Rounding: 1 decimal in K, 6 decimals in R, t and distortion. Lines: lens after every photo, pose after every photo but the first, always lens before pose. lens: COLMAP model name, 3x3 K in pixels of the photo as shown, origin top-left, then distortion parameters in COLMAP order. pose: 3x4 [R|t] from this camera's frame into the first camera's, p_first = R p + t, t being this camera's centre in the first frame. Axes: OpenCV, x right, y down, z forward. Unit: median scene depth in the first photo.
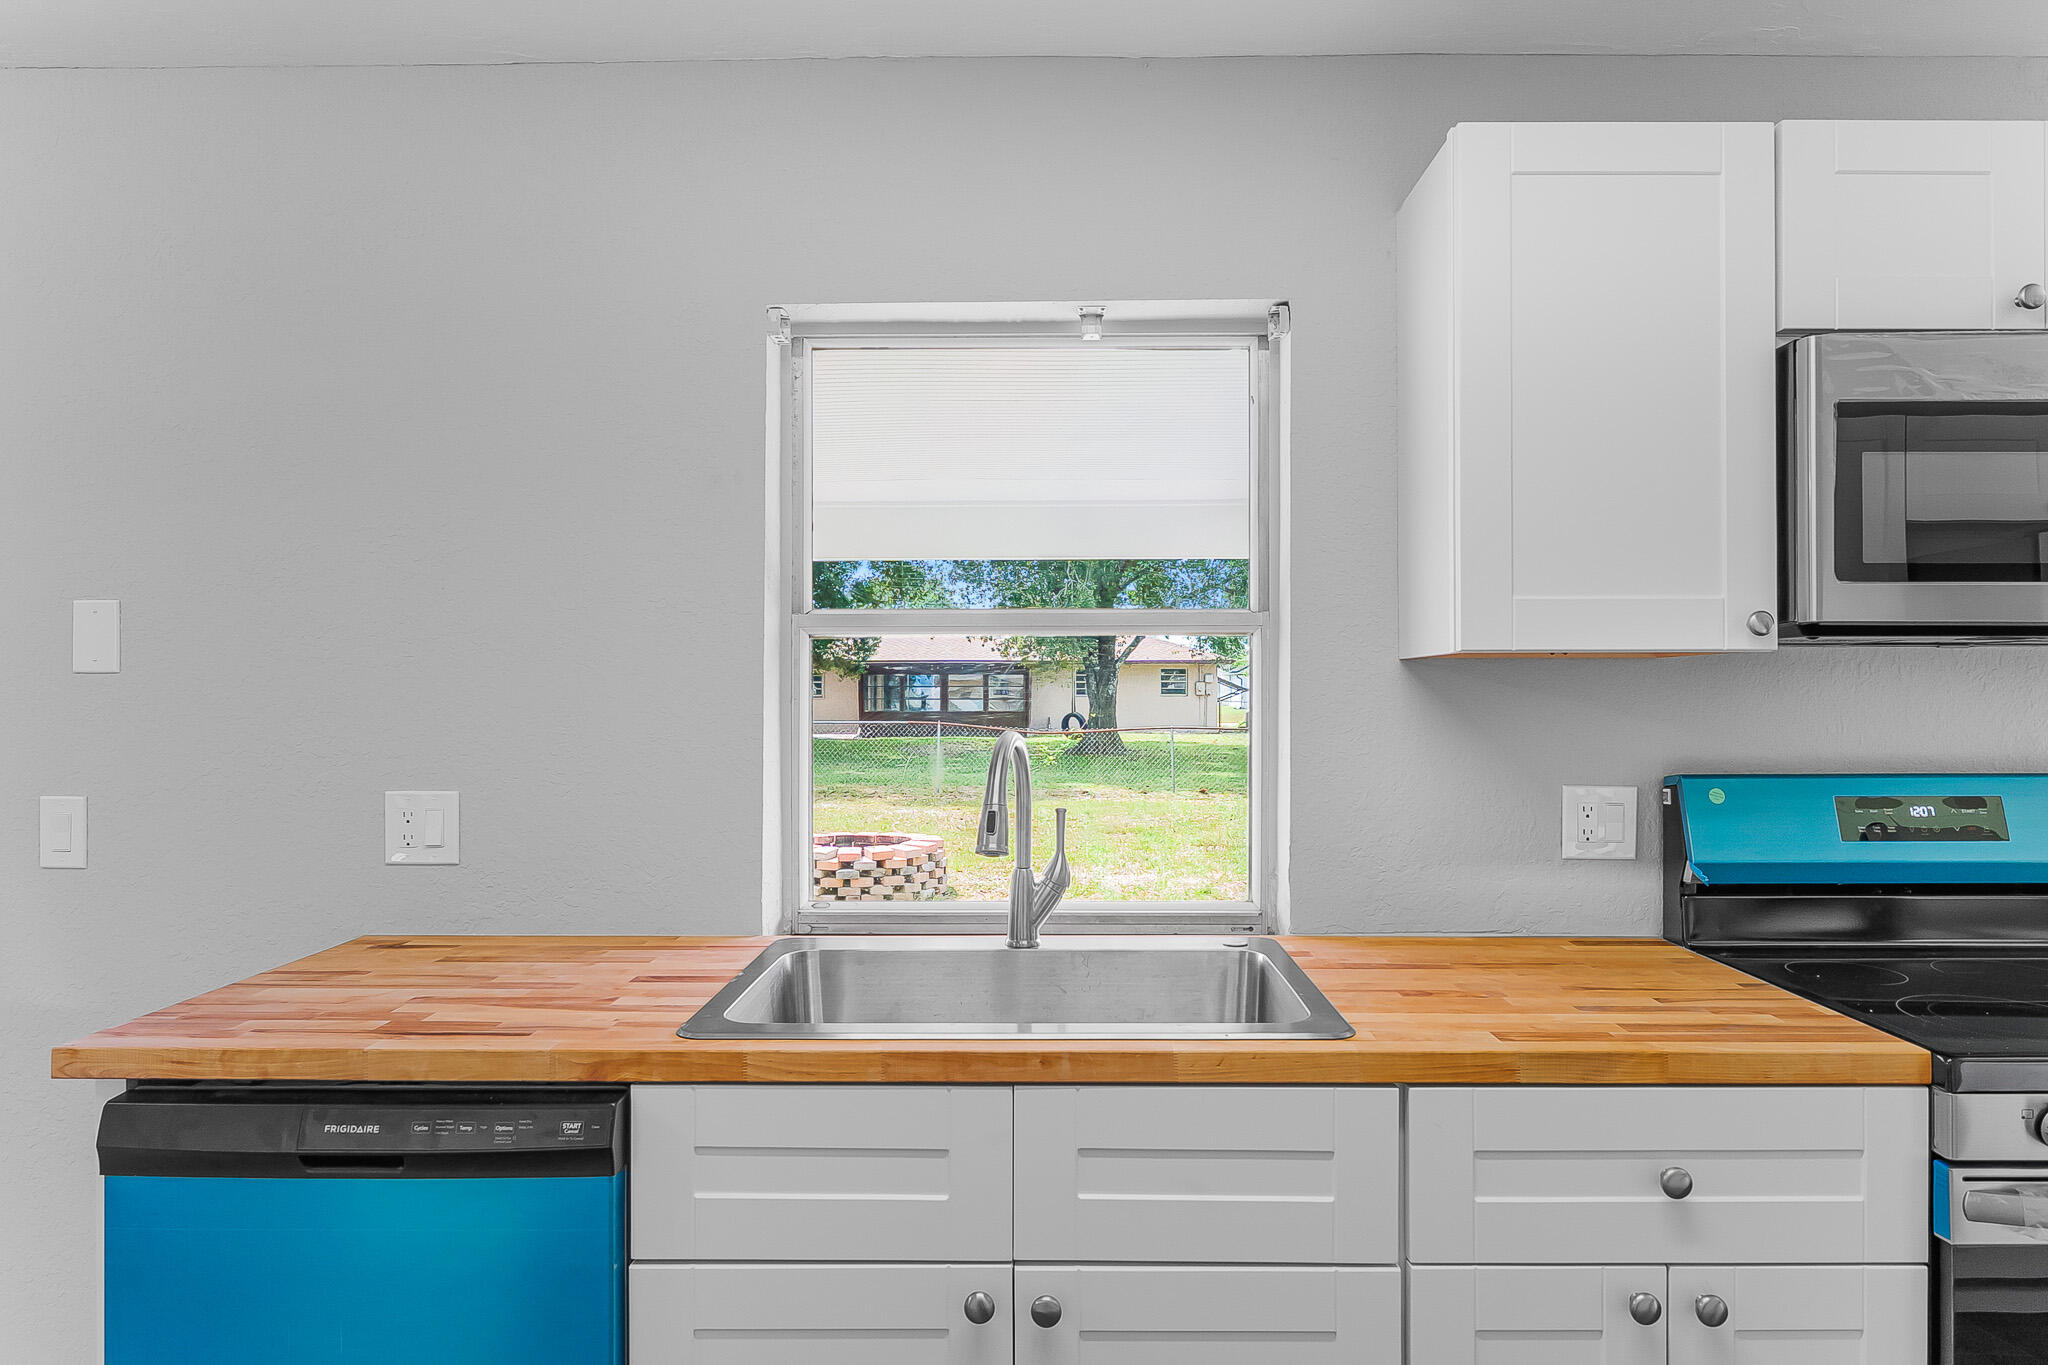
lens RADIAL K [[1179.7, 0, 1050.5], [0, 1179.7, 687.9], [0, 0, 1]] dist [-0.001966, -0.000261]
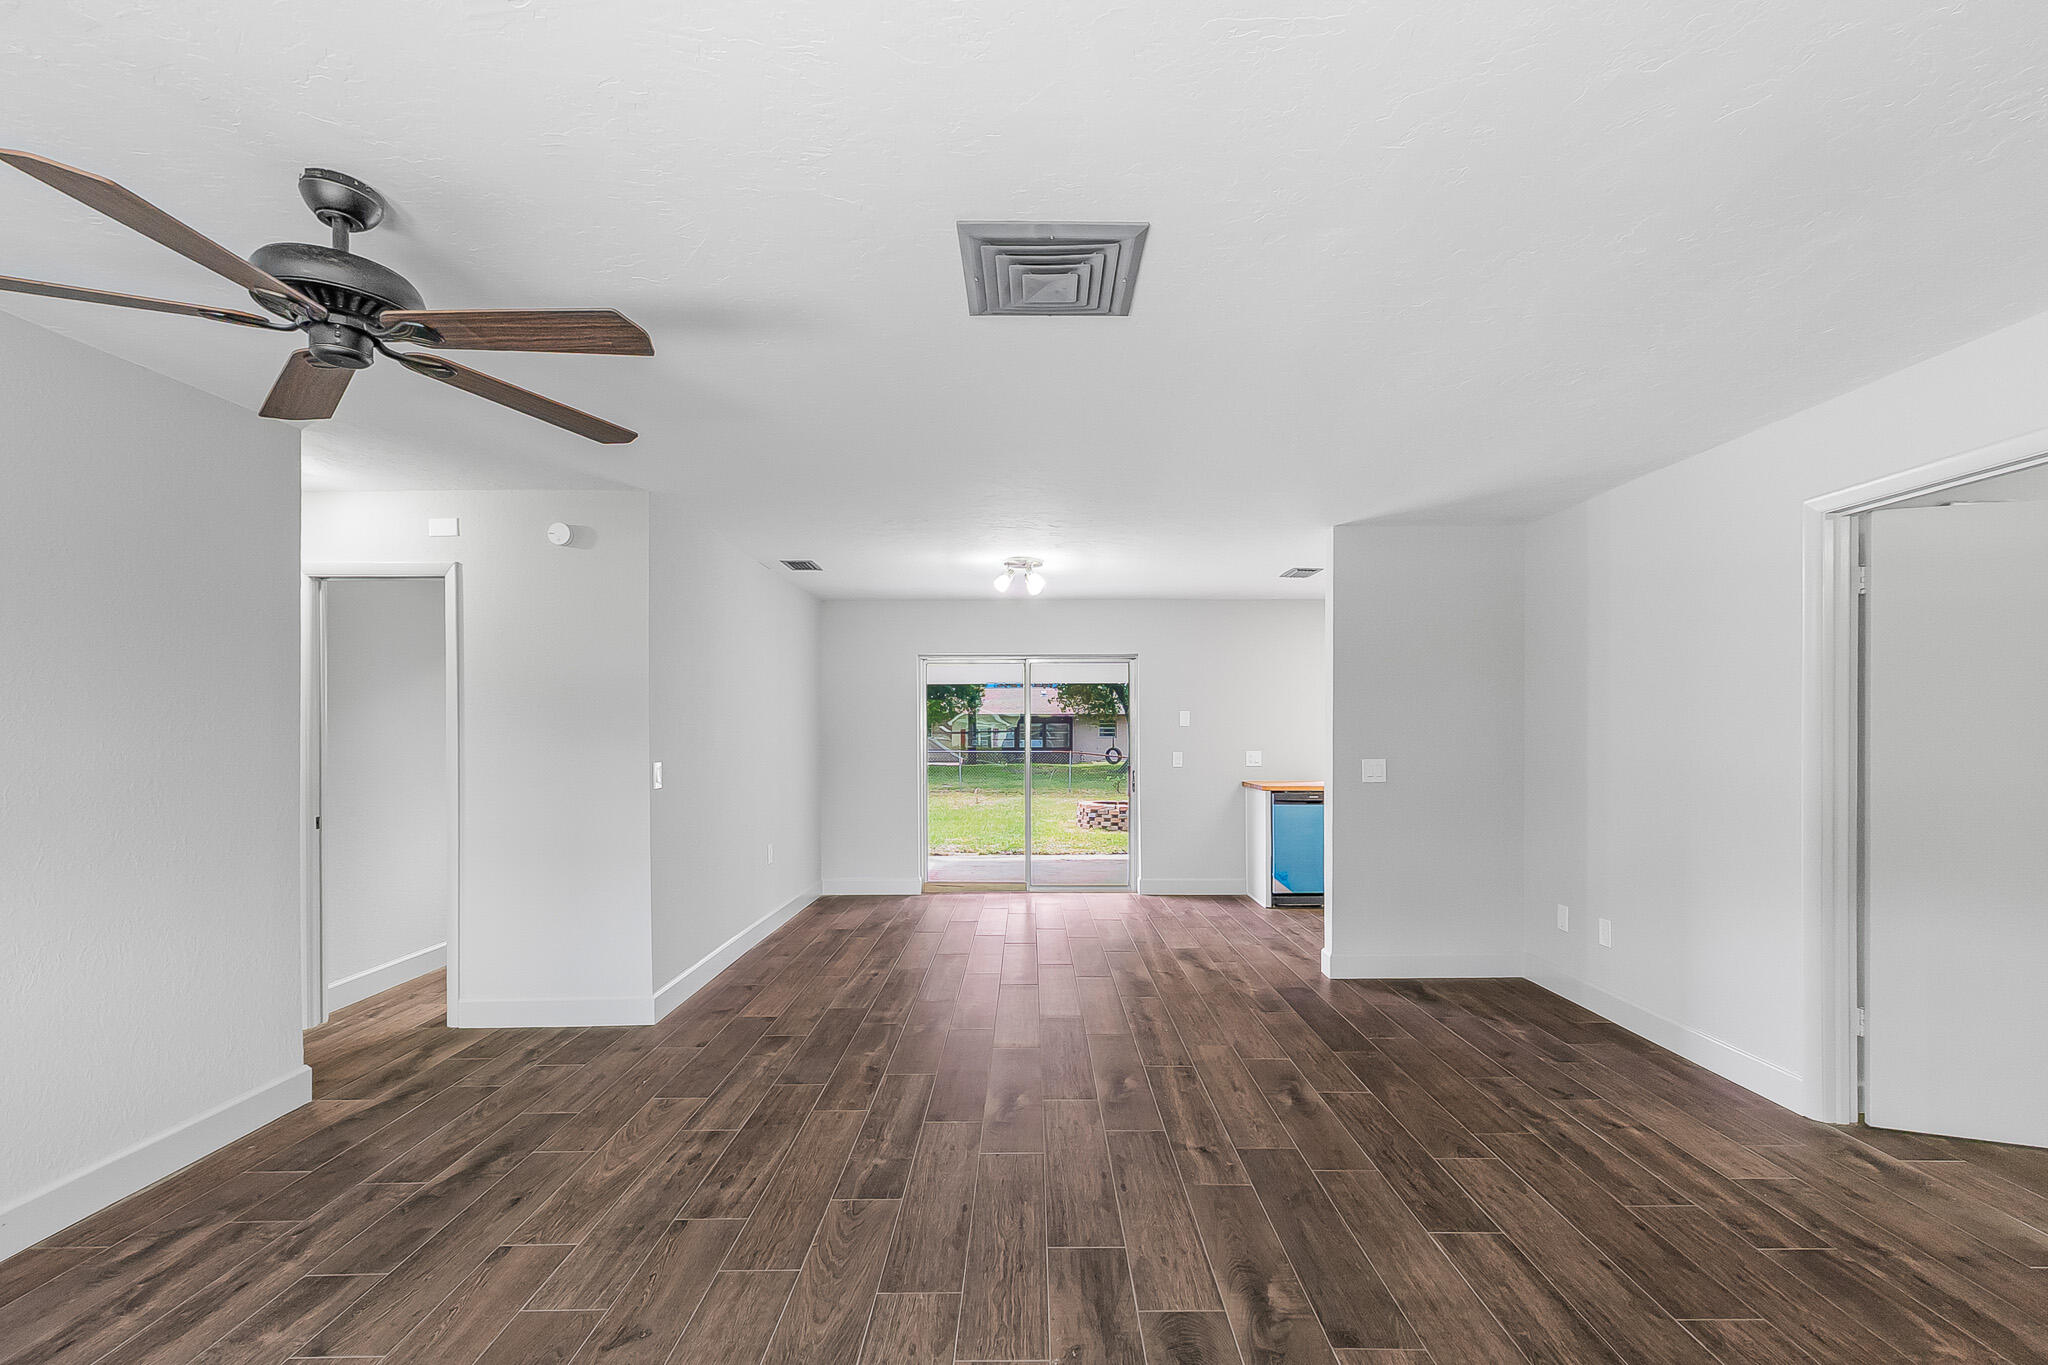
lens RADIAL K [[875.7, 0, 1038.0], [0, 875.7, 746.5], [0, 0, 1]] dist [0.007543, -0.000337]
pose [[0.999882, -0.001397, 0.015306, -1.776614], [0.001150, 0.999868, 0.016185, 0.011929], [-0.015327, -0.016166, 0.999752, -3.102791]]
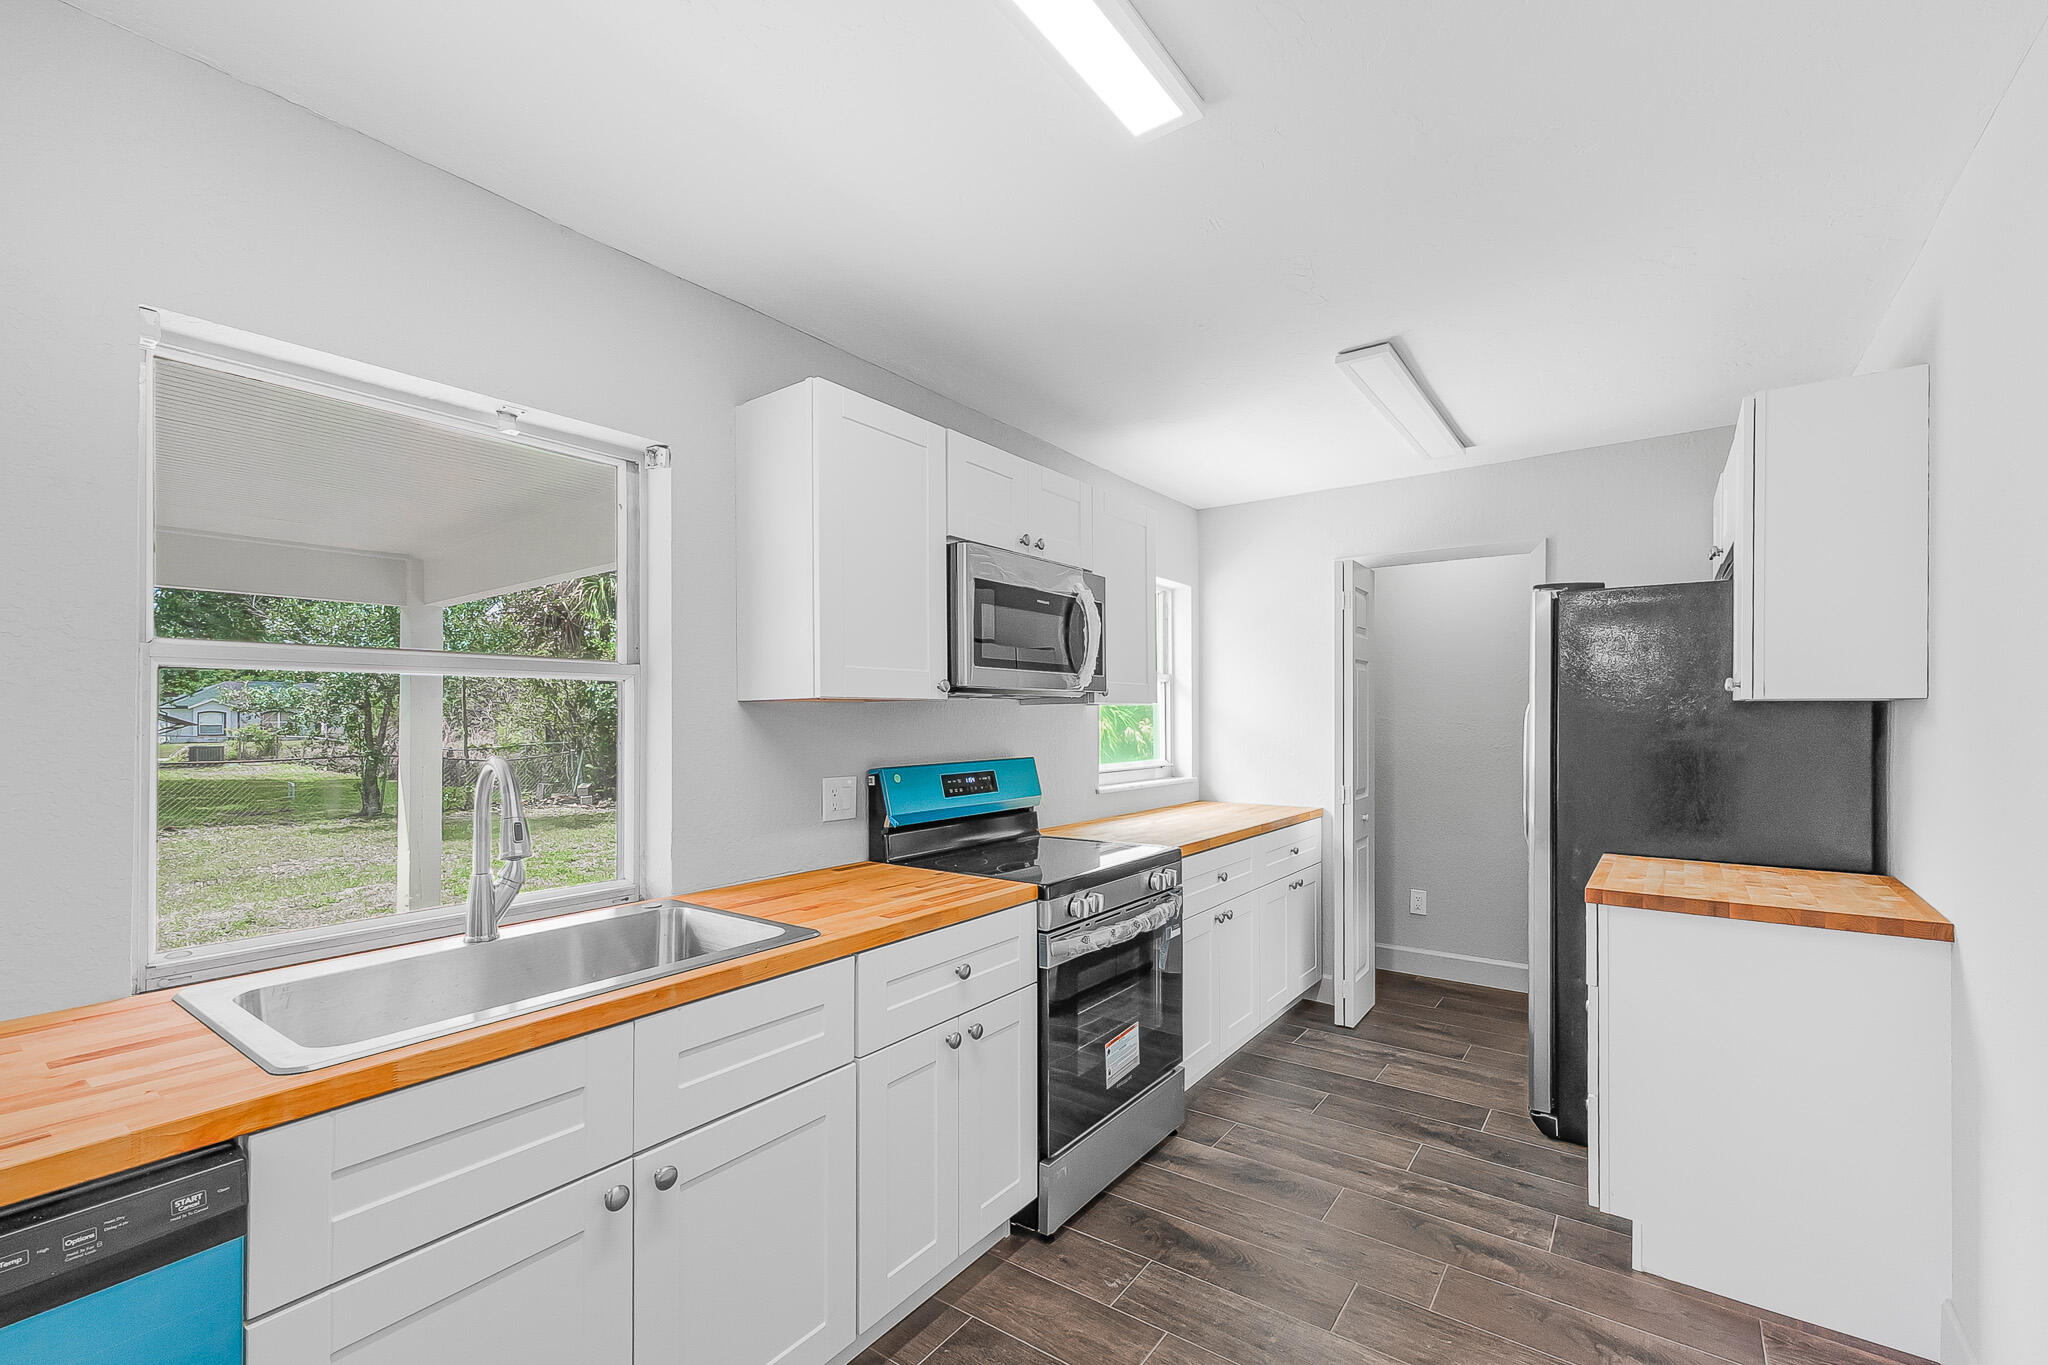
lens RADIAL K [[866.3, 0, 1035.8], [0, 866.3, 713.5], [0, 0, 1]] dist [0.007127, 0.000095]
pose [[0.577895, 0.002655, 0.816107, -0.469623], [0.003597, 0.999977, -0.005801, -0.000506], [-0.816103, 0.006288, 0.577872, 0.054618]]
